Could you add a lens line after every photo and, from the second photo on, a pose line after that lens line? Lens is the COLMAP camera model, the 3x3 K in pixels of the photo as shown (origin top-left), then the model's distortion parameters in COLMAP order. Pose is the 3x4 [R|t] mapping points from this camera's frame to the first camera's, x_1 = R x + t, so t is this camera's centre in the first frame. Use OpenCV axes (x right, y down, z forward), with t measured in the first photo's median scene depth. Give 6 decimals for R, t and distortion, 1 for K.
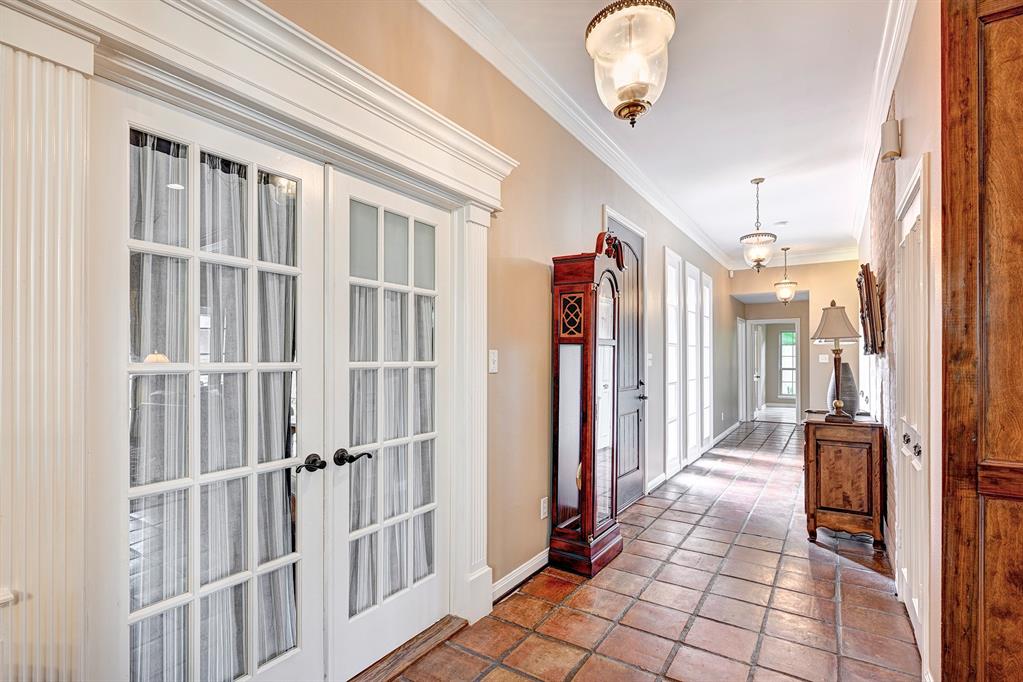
lens RADIAL K [[480.8, 0, 511.5], [0, 480.8, 341.0], [0, 0, 1]] dist [0.000499, 0.000055]
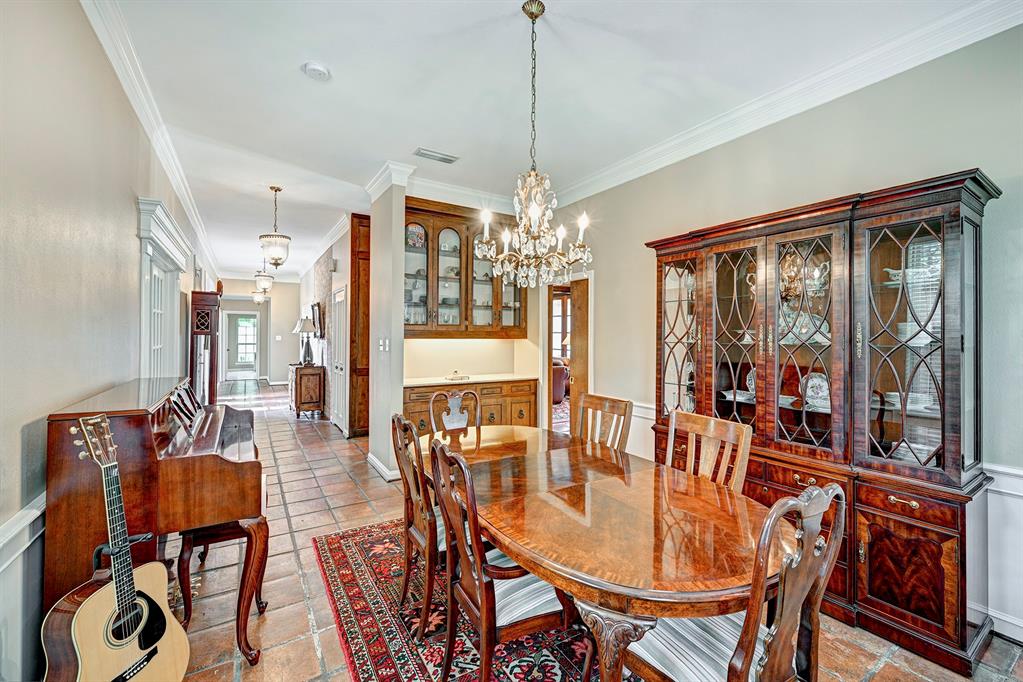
lens RADIAL K [[405.3, 0, 511.5], [0, 405.3, 341.0], [0, 0, 1]] dist [-0.000717, -0.000129]
pose [[0.395788, -0.010688, 0.918280, -0.802212], [-0.036758, 0.998947, 0.027470, -0.054331], [-0.917606, -0.044626, 0.394978, -0.749130]]
